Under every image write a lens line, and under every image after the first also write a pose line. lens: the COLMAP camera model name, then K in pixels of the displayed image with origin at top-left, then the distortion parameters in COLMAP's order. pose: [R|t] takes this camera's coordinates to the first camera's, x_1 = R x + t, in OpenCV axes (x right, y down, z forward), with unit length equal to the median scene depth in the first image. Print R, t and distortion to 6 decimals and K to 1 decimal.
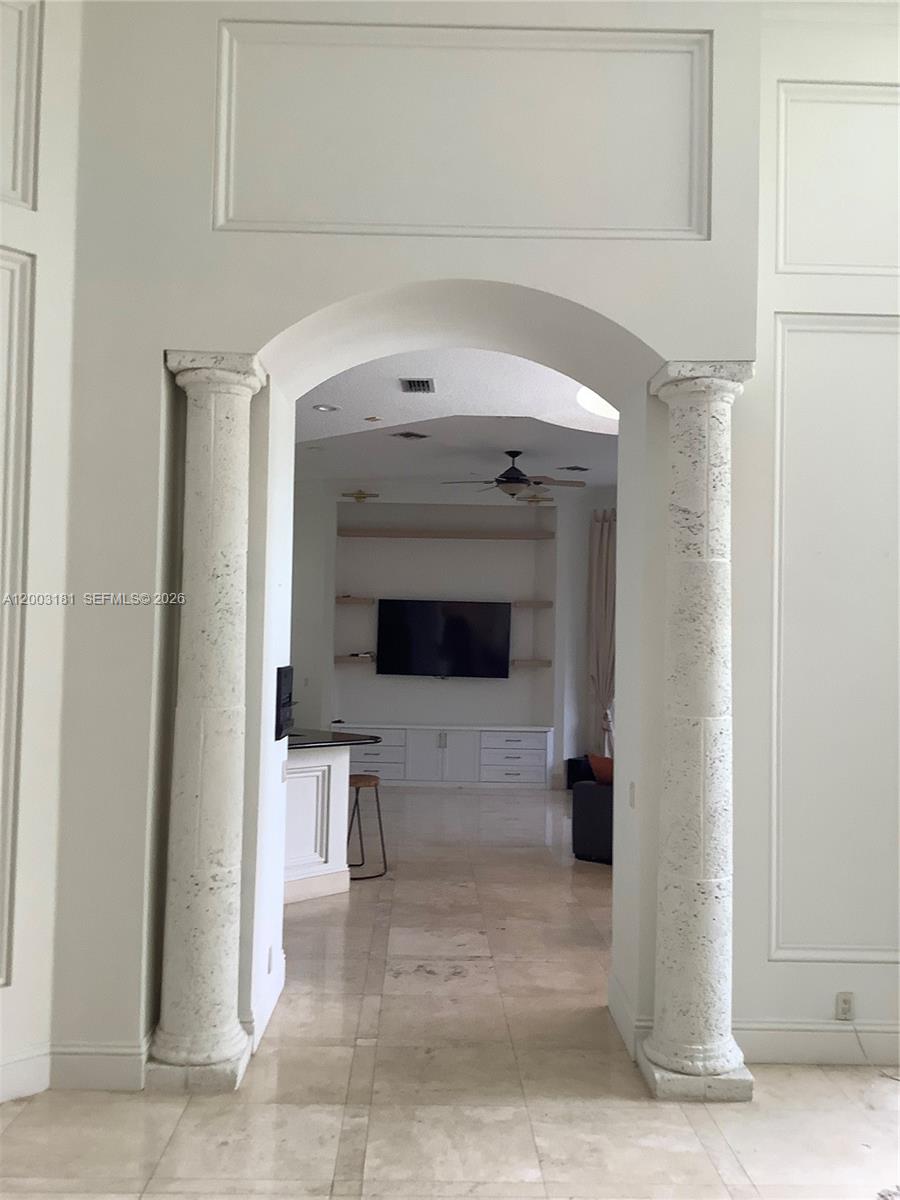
lens RADIAL K [[1086.9, 0, 450.0], [0, 1086.9, 600.0], [0, 0, 1]] dist [0.036361, -0.007323]
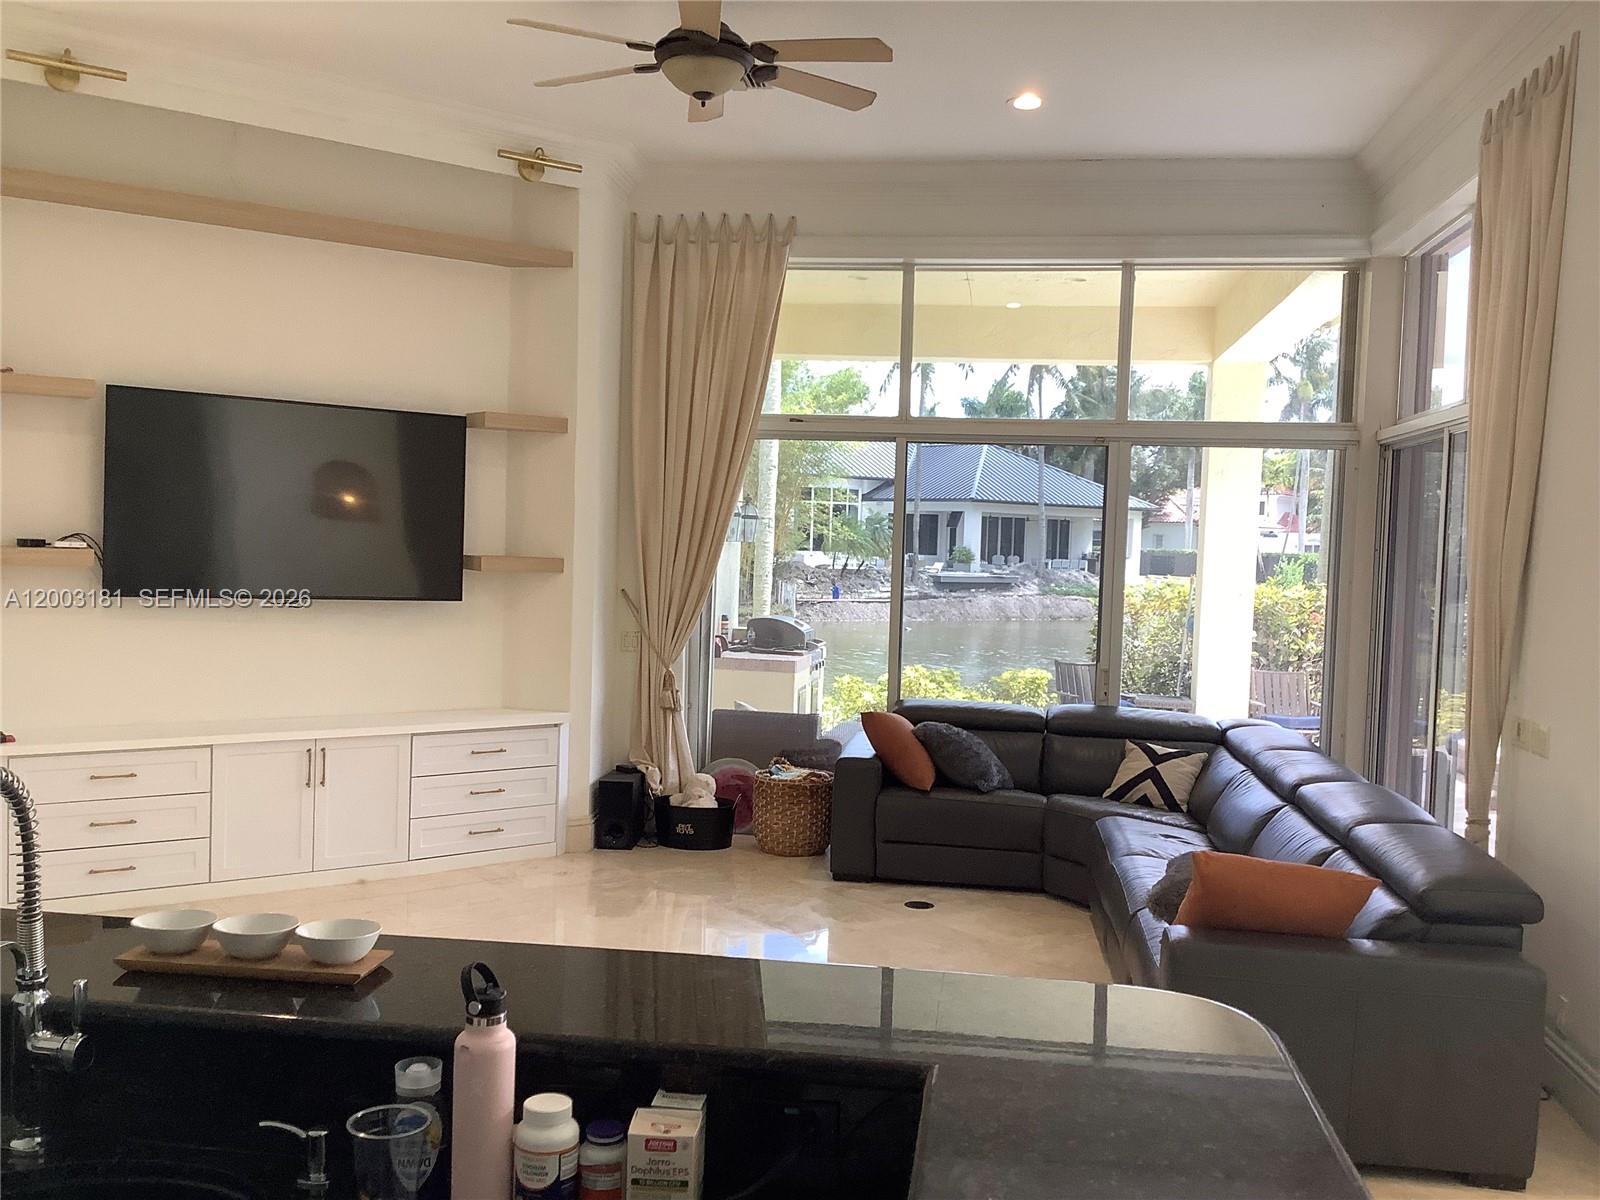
lens RADIAL K [[1449.1, 0, 800.0], [0, 1449.1, 600.0], [0, 0, 1]] dist [0.036361, -0.007323]
pose [[0.820836, -0.019313, 0.570837, -0.154958], [-0.036798, 0.995564, 0.086597, 0.019363], [-0.569977, -0.092088, 0.816484, 0.479534]]
